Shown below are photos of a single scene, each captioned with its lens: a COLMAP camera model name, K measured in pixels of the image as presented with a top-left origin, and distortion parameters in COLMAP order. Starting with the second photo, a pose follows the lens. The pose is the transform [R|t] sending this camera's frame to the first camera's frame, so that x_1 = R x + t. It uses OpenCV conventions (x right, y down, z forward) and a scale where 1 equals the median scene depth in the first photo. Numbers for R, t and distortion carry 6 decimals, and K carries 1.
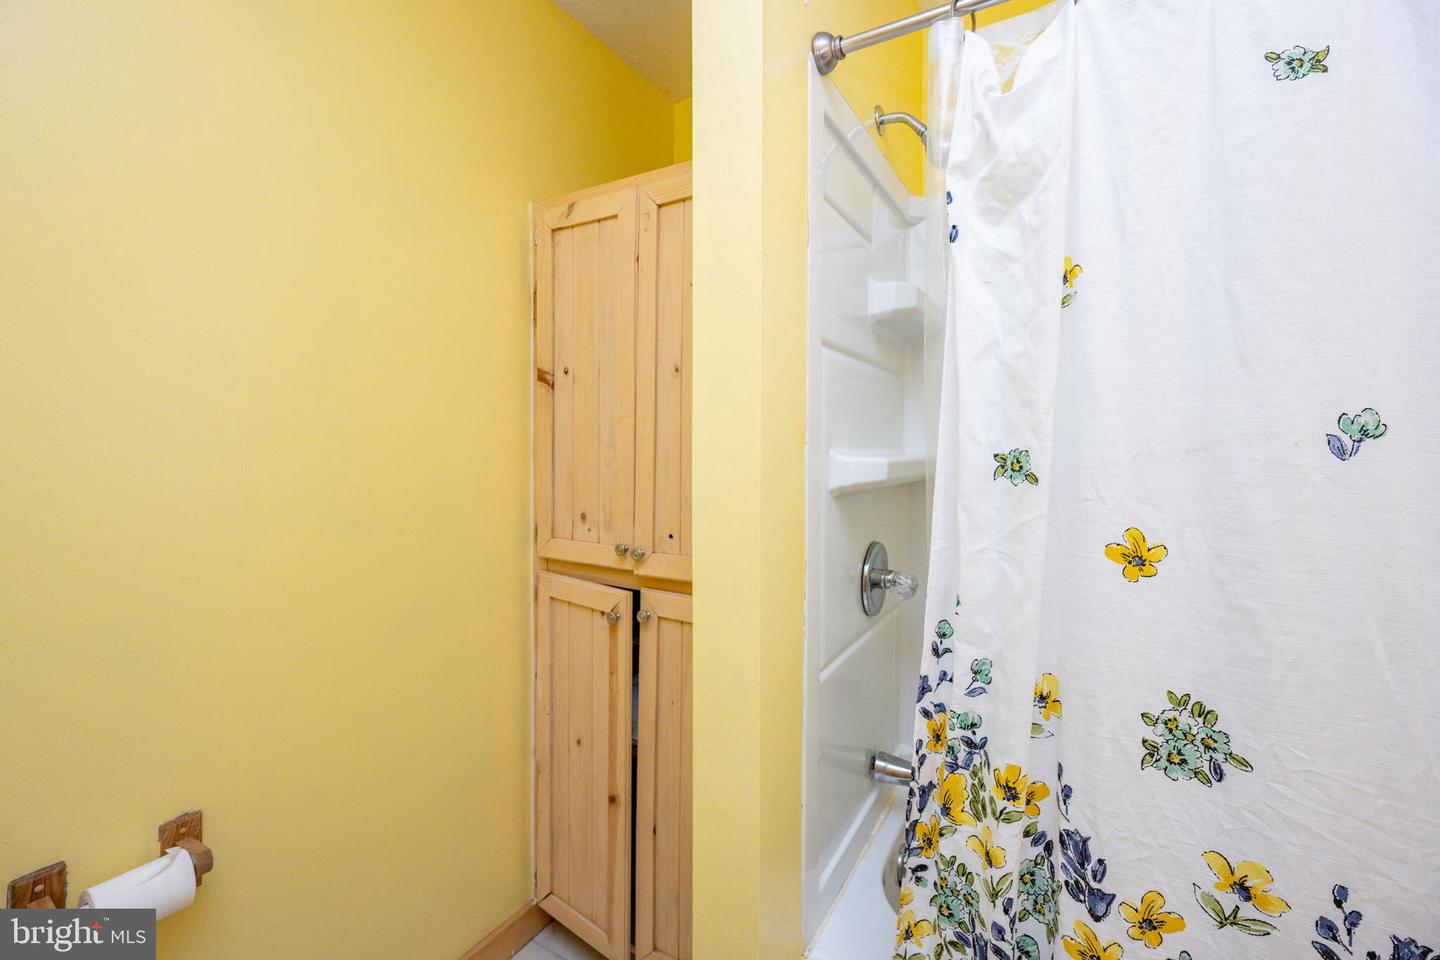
lens RADIAL K [[683.8, 0, 721.7], [0, 683.8, 477.8], [0, 0, 1]] dist [-0.004926, 0.000427]
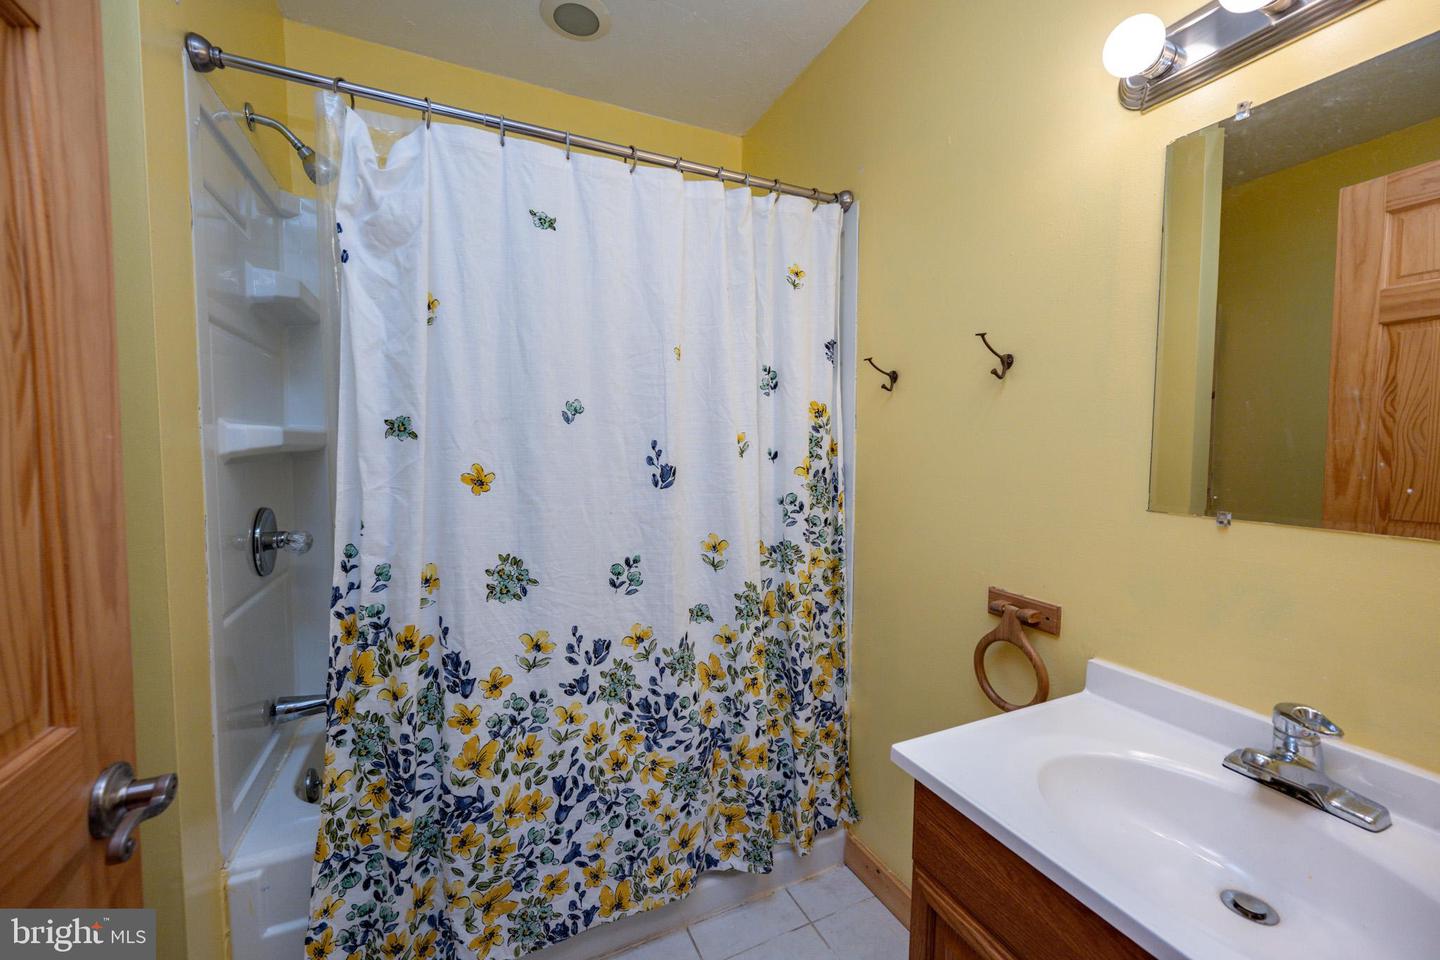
lens RADIAL K [[583.8, 0, 726.0], [0, 583.8, 479.8], [0, 0, 1]] dist [-0.000614, -0.000273]
pose [[0.600179, -0.051353, 0.798215, -0.157123], [0.023886, 0.998643, 0.046287, 0.051320], [-0.799509, -0.008714, 0.600591, -0.313059]]
